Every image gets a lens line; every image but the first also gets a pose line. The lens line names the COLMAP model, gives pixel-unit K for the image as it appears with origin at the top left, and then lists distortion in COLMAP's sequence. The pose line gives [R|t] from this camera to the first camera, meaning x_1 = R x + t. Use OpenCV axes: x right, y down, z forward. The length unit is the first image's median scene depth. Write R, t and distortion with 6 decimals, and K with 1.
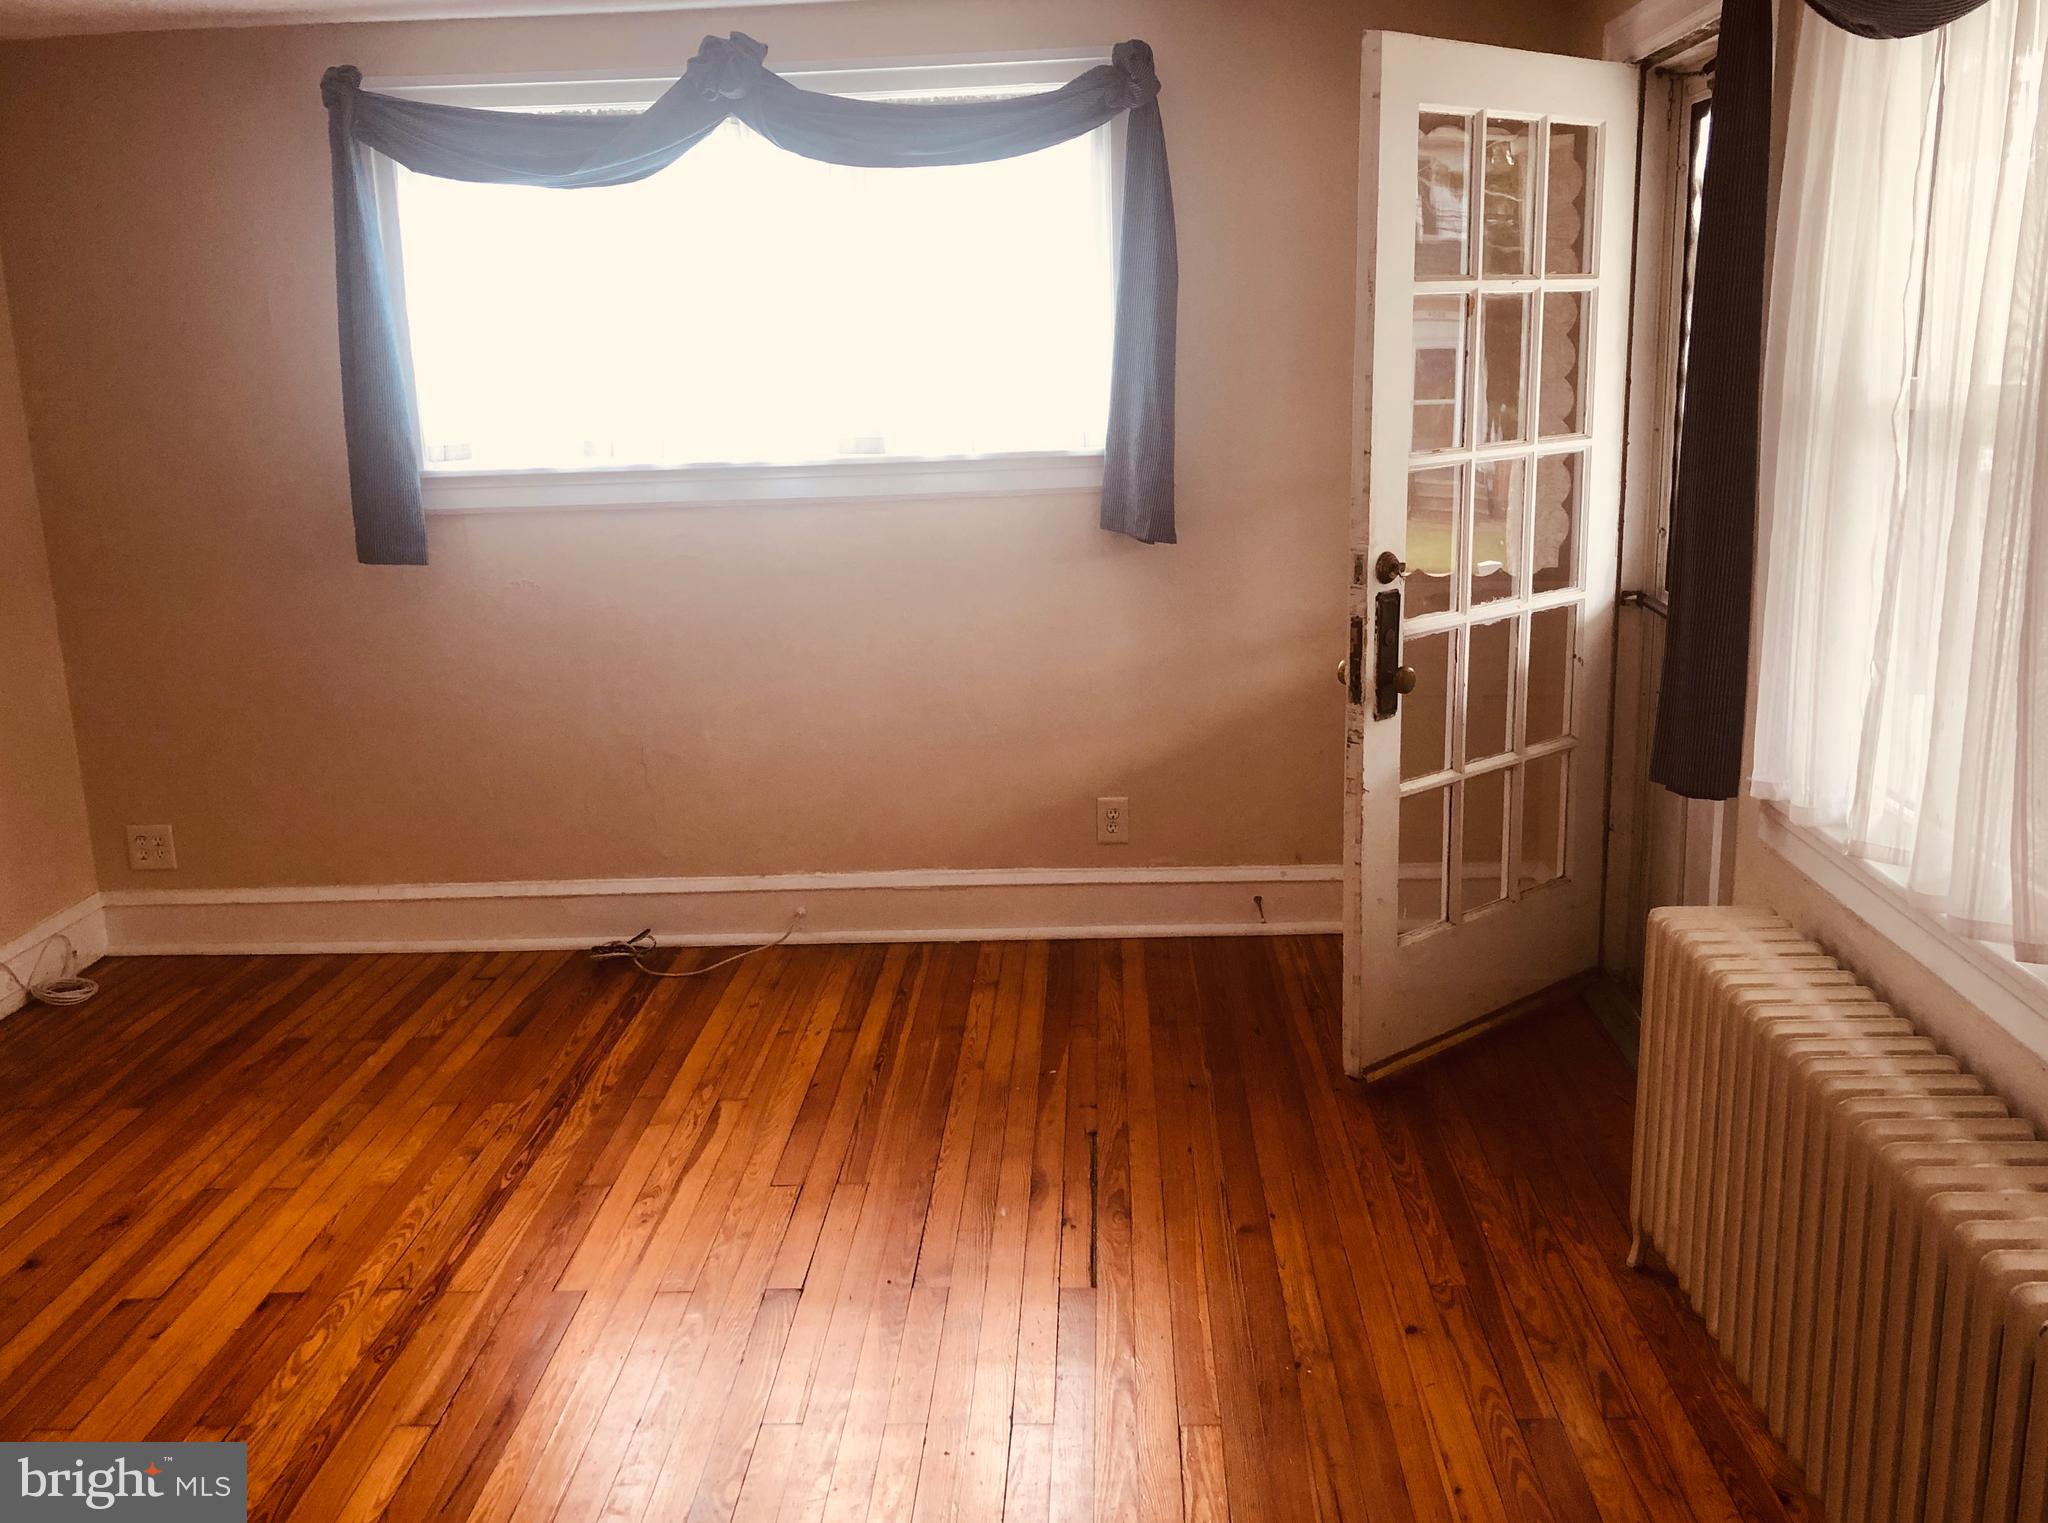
lens RADIAL K [[1856.5, 0, 1024.0], [0, 1856.5, 761.5], [0, 0, 1]] dist [0.104663, -0.252626]
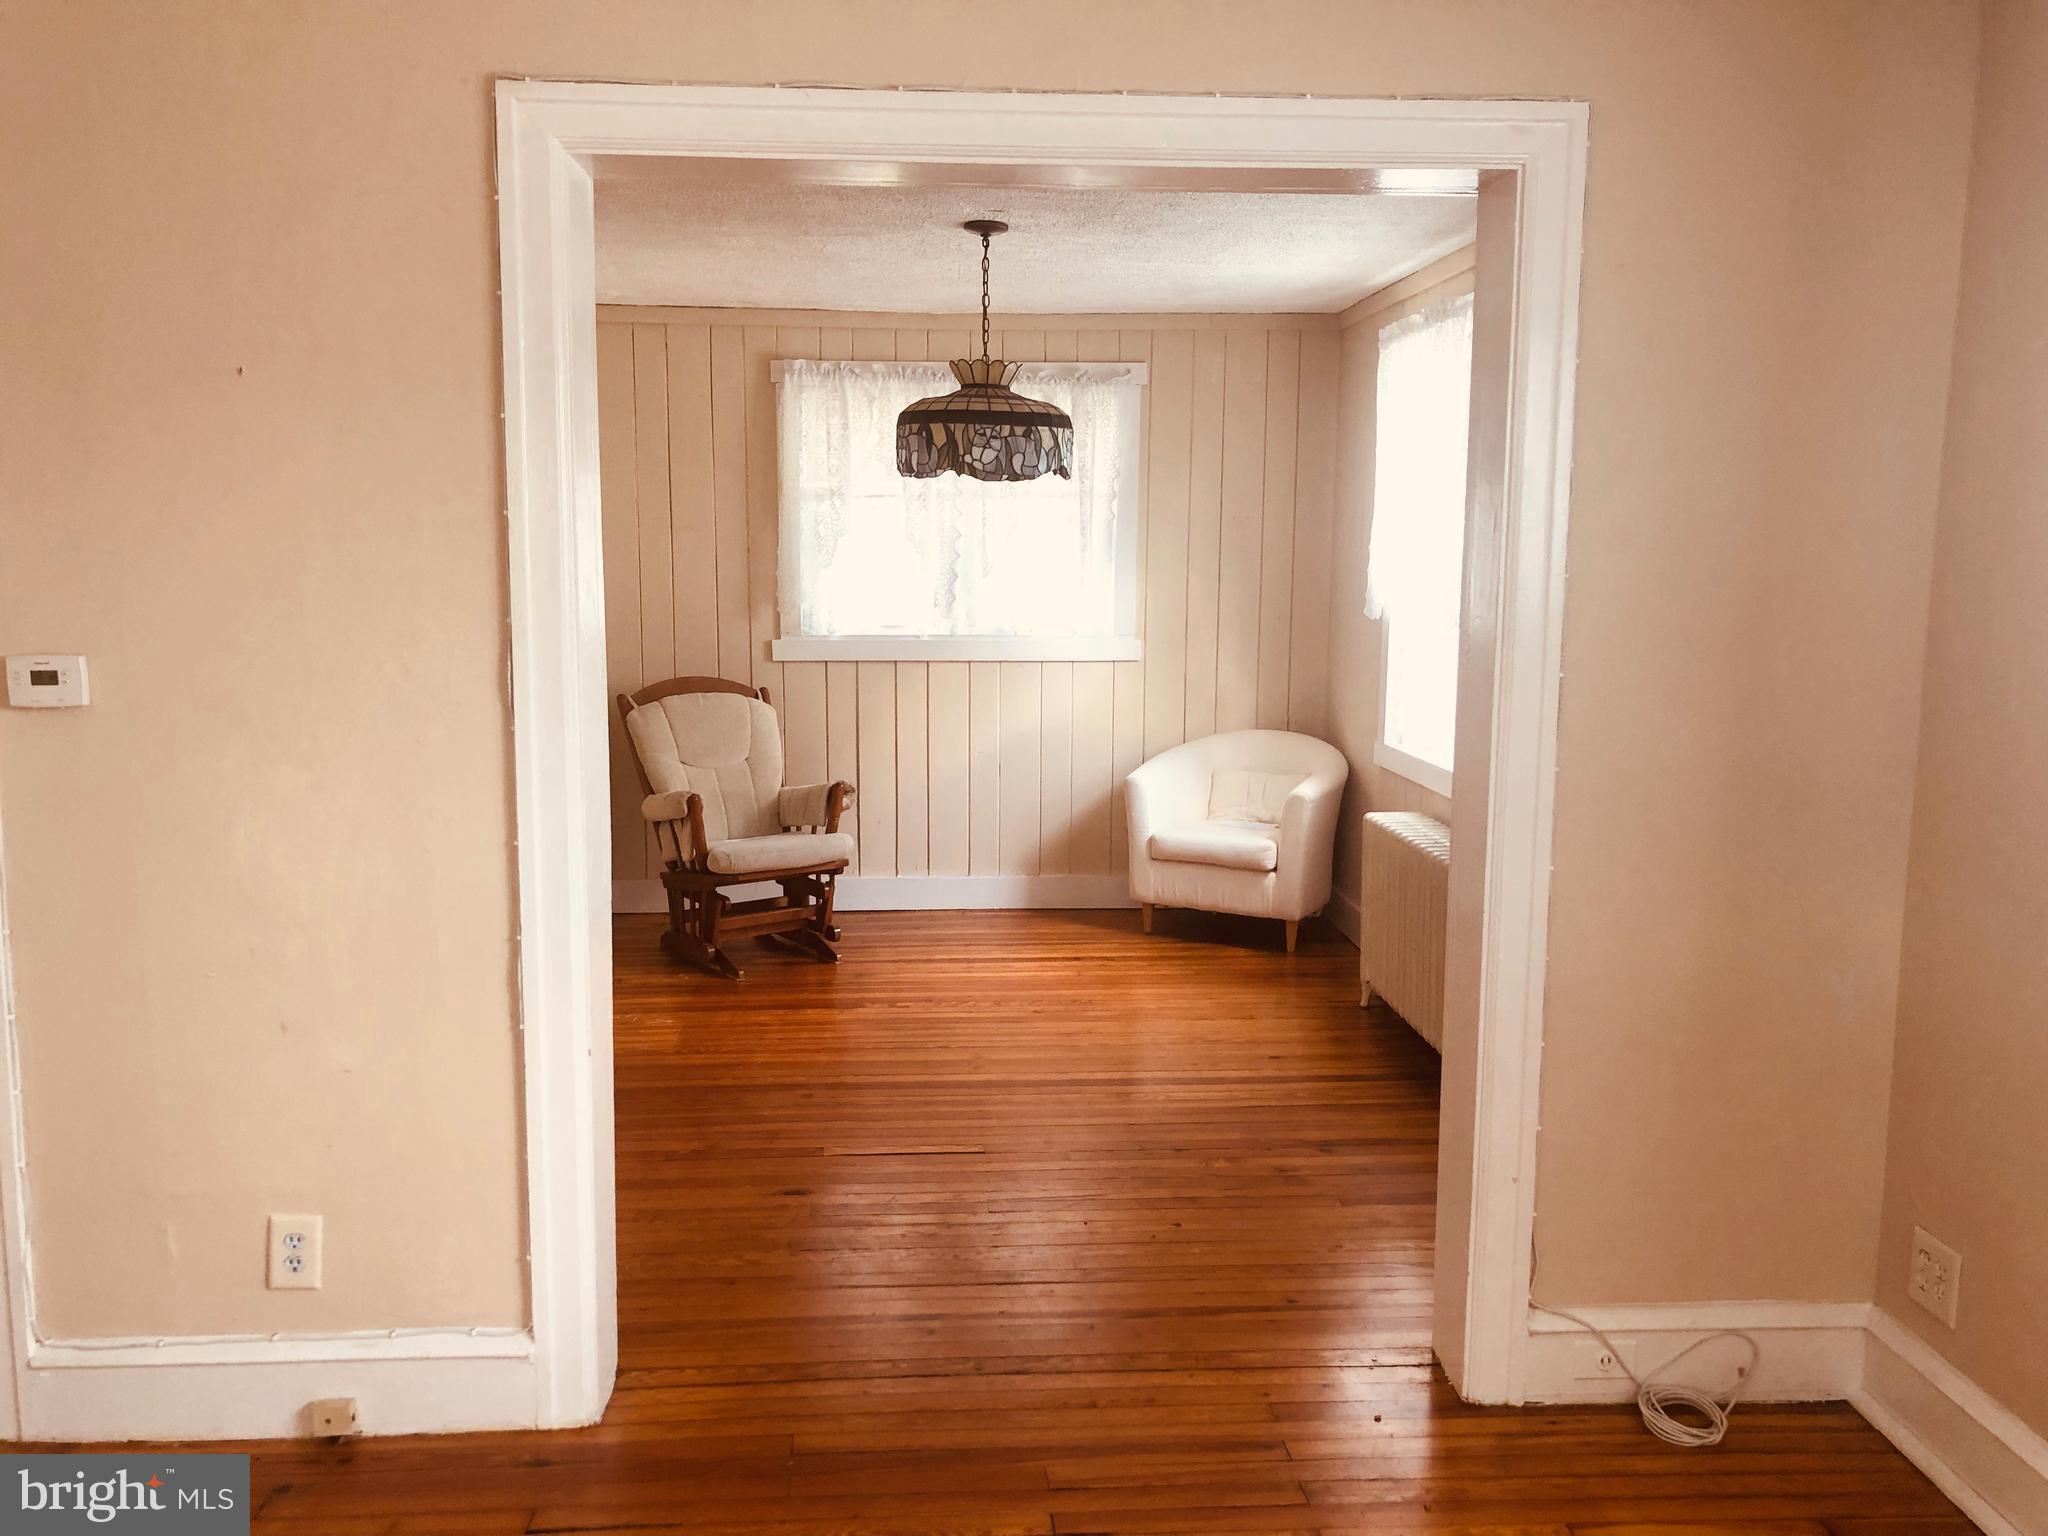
lens RADIAL K [[1703.8, 0, 1024.0], [0, 1703.8, 768.0], [0, 0, 1]] dist [0.129876, -0.232041]
pose [[0.107106, 0.169685, -0.979661, 0.028165], [-0.237424, 0.961188, 0.140527, -0.151515], [0.965483, 0.217544, 0.143236, 0.756585]]
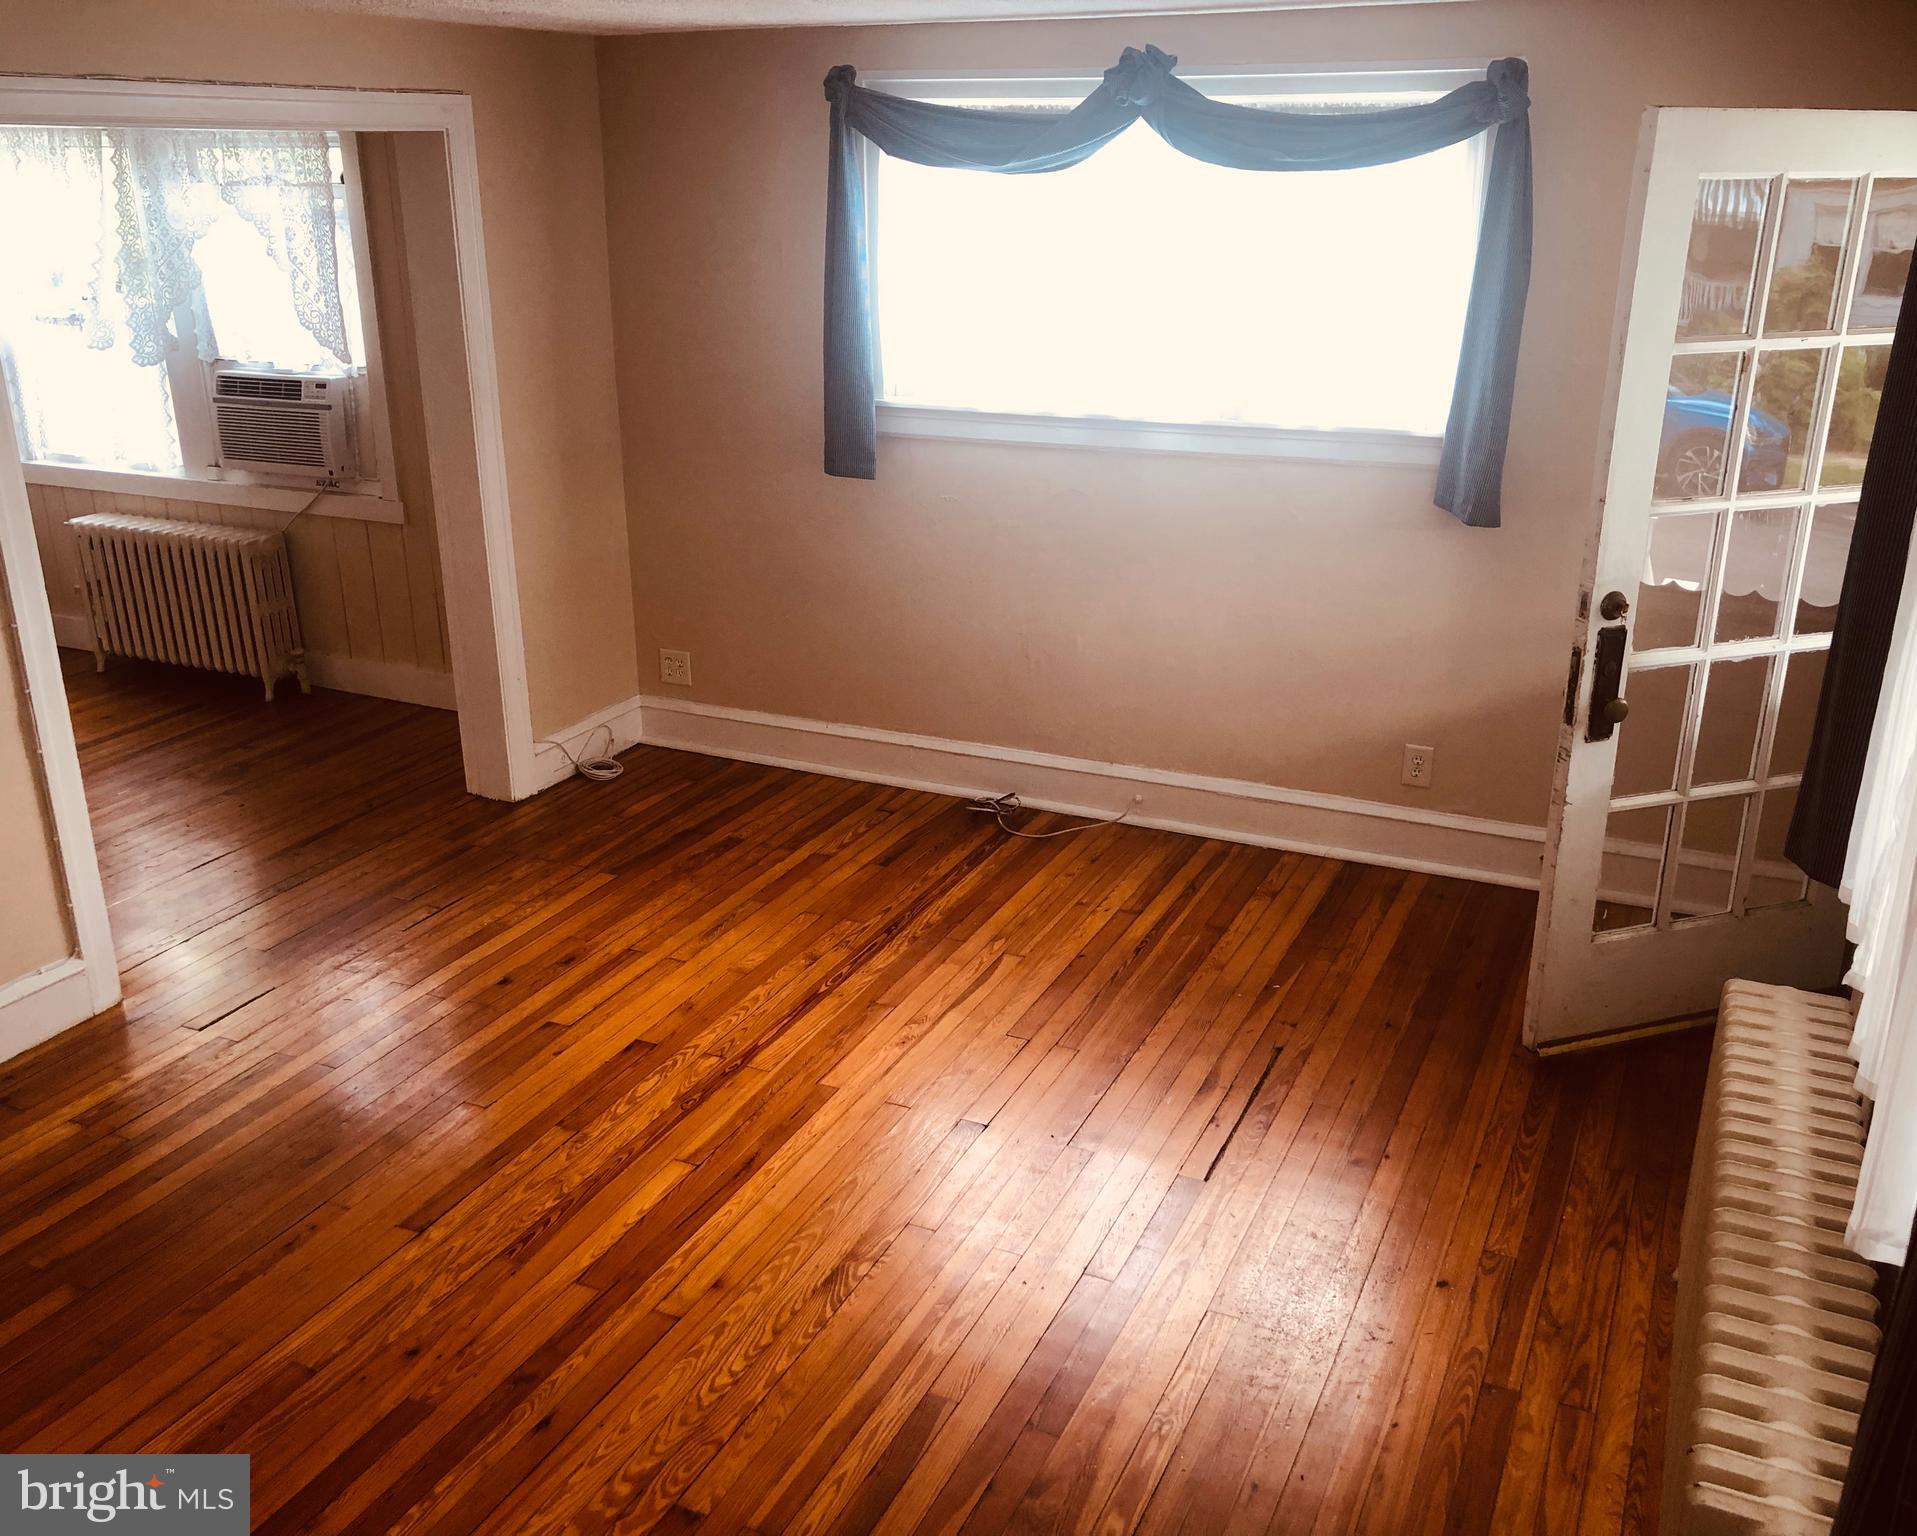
lens RADIAL K [[1721.0, 0, 958.5], [0, 1721.0, 768.0], [0, 0, 1]] dist [0.113051, -0.234731]
pose [[0.924347, 0.157943, -0.347328, 0.187098], [-0.114448, 0.983156, 0.142497, -0.100250], [0.363984, -0.091966, 0.926854, -0.069288]]
